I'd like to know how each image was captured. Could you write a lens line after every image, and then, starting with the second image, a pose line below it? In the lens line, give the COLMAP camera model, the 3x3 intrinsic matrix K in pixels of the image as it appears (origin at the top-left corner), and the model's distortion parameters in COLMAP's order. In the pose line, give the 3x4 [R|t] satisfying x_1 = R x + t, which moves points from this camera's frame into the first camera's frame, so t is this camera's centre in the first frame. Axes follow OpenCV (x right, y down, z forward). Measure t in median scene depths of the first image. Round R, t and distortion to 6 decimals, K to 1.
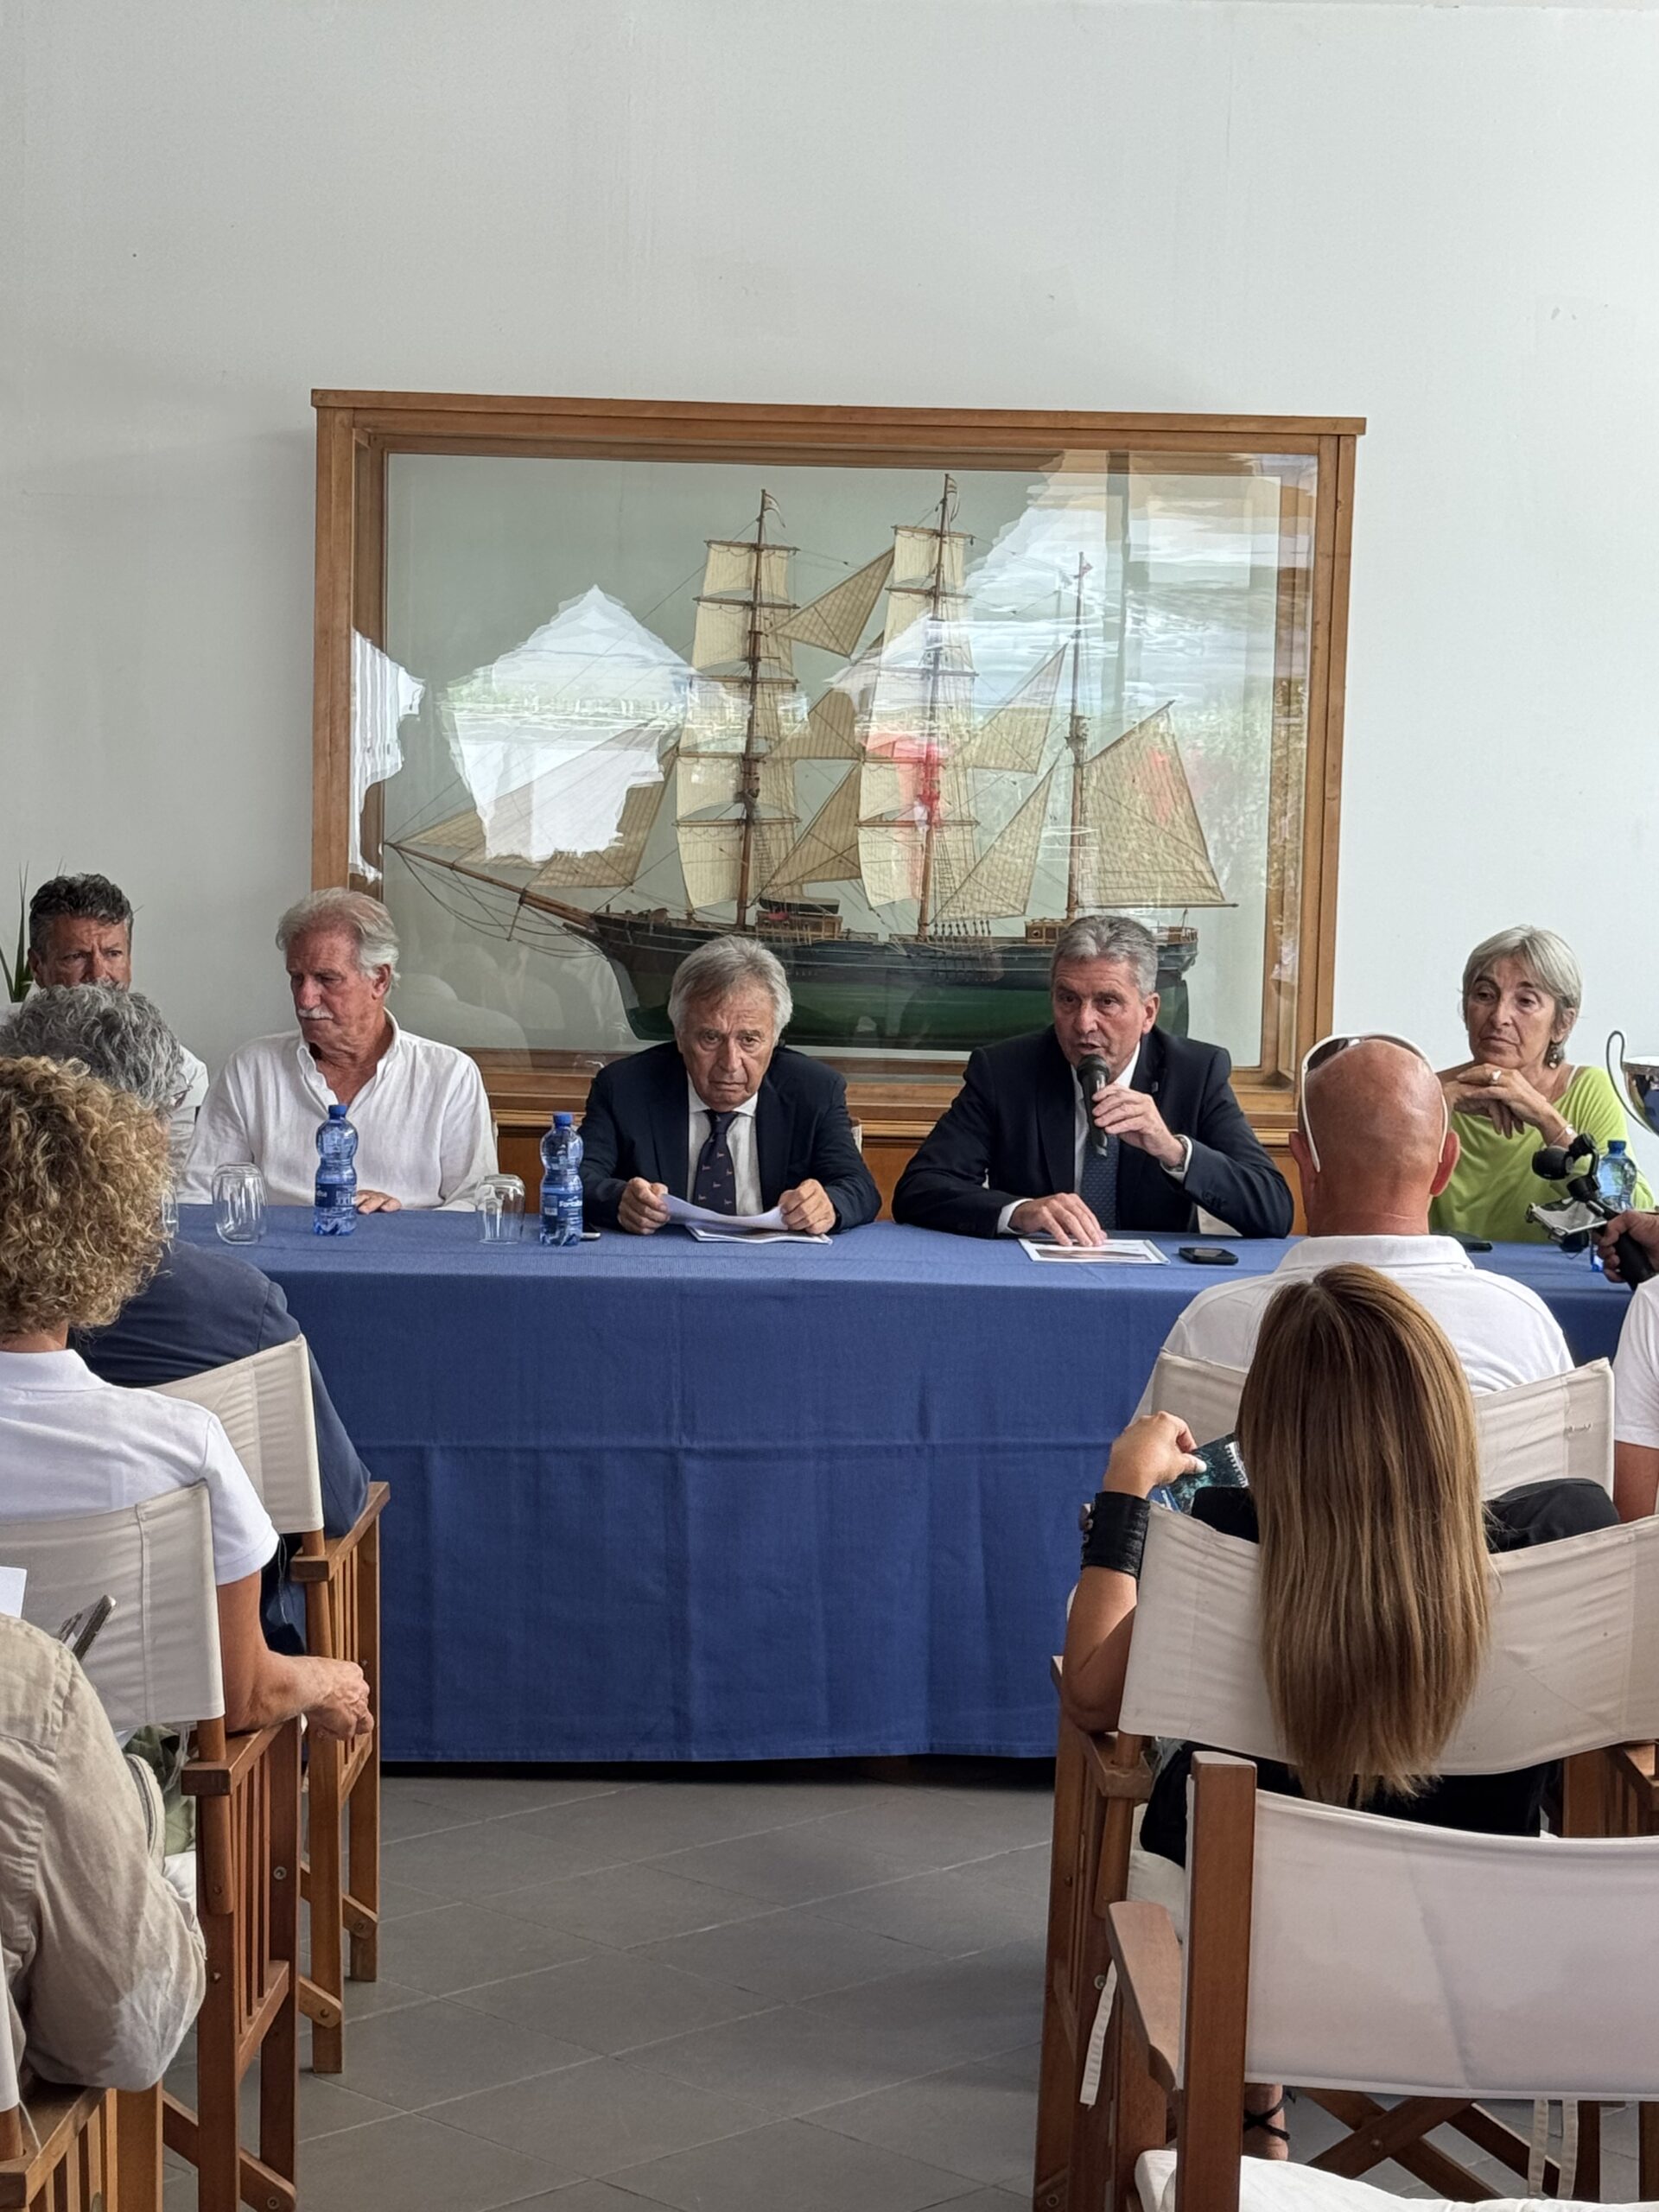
lens RADIAL K [[4286.8, 0, 829.5], [0, 4286.8, 1106.0], [0, 0, 1]] dist [0.074187, 0.242748]
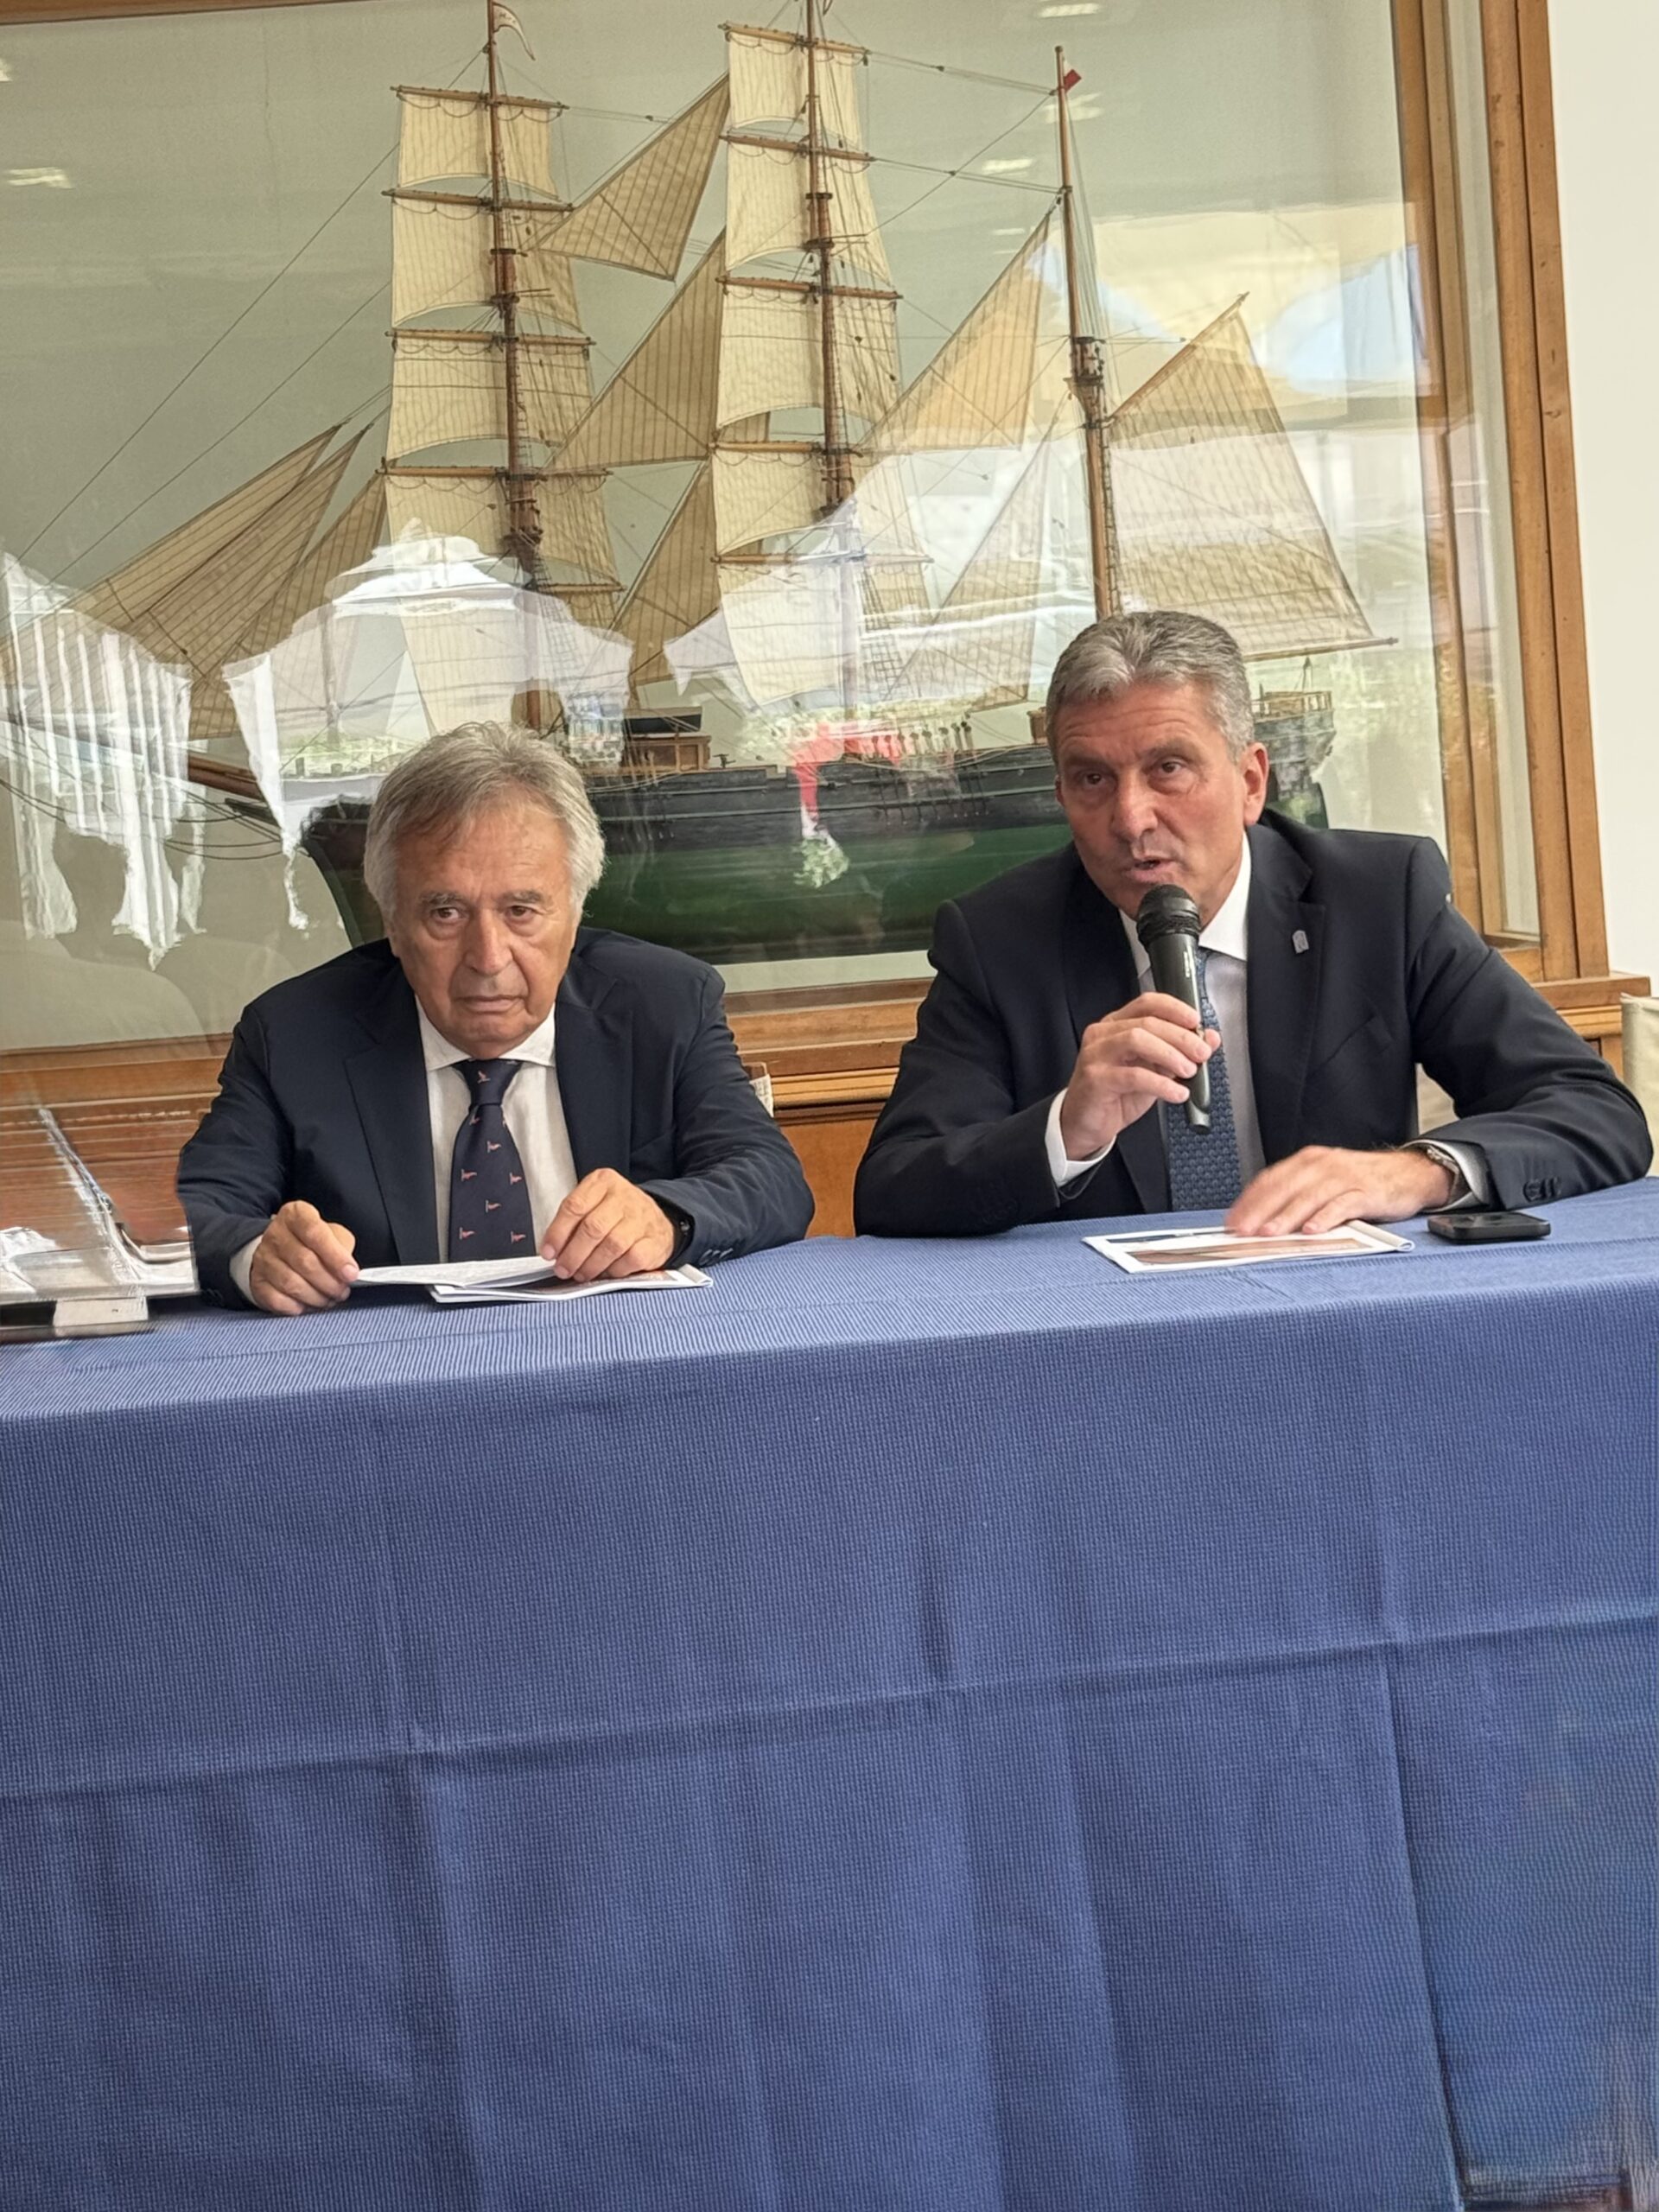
lens RADIAL K [[4635.4, 0, 722.9], [0, 4635.4, 1108.8], [0, 0, 1]] dist [0.147894, -0.200895]
pose [[0.994271, -0.105320, -0.018245, 0.012812], [0.104894, 0.994219, -0.022928, 0.023259], [0.020554, 0.020883, 0.999571, 0.448101]]
